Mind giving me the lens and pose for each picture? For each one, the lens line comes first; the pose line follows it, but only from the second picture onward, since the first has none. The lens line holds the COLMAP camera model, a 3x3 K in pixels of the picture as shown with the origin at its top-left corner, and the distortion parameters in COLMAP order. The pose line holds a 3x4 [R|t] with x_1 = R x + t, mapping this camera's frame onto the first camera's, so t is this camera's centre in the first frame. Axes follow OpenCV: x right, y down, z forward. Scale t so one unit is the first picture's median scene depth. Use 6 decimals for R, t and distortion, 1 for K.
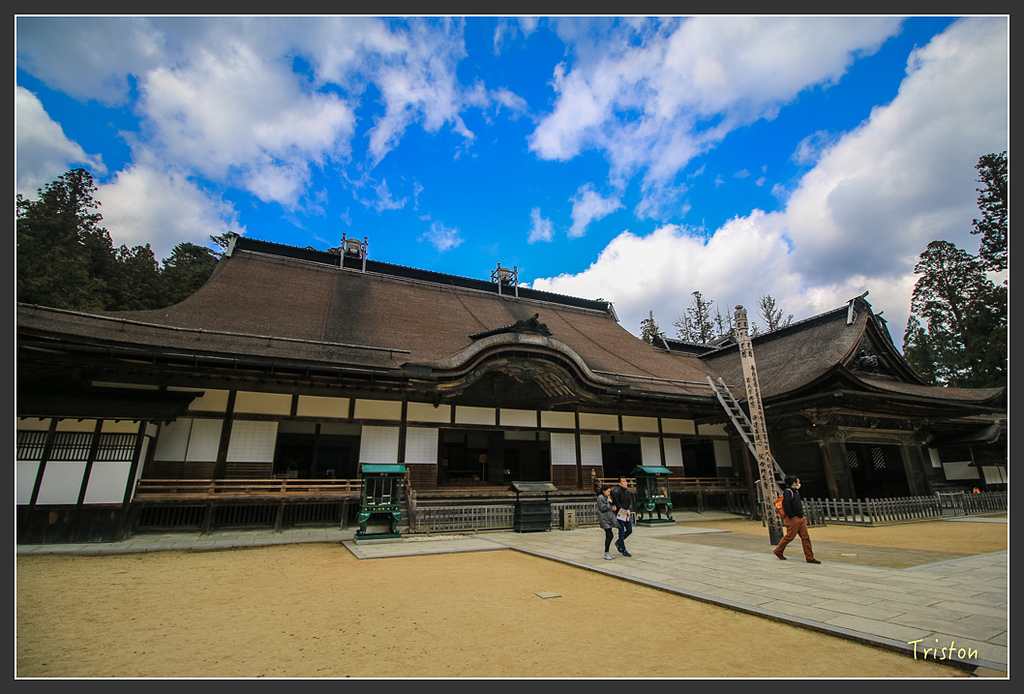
lens RADIAL K [[479.9, 0, 514.0], [0, 479.9, 331.9], [0, 0, 1]] dist [-0.003991, -0.000093]
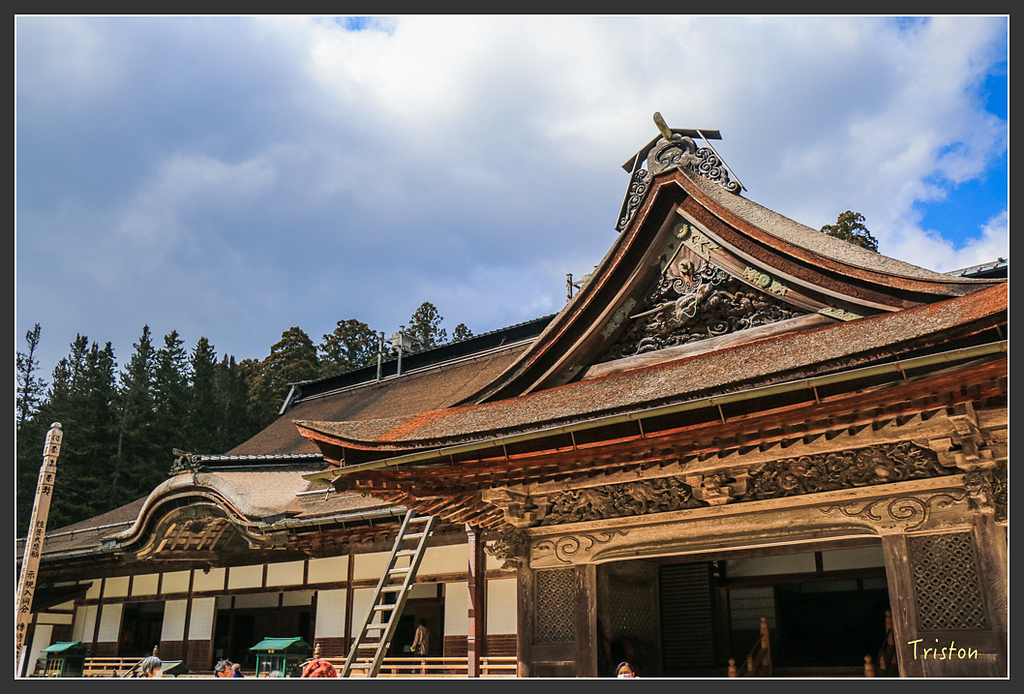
lens RADIAL K [[906.7, 0, 512.0], [0, 906.7, 347.0], [0, 0, 1]] dist [-0.065558, 0.002842]
pose [[0.461708, -0.291105, -0.837904, 1.334250], [0.269358, 0.946023, -0.180244, 0.185699], [0.845146, -0.142476, 0.515198, 0.621322]]
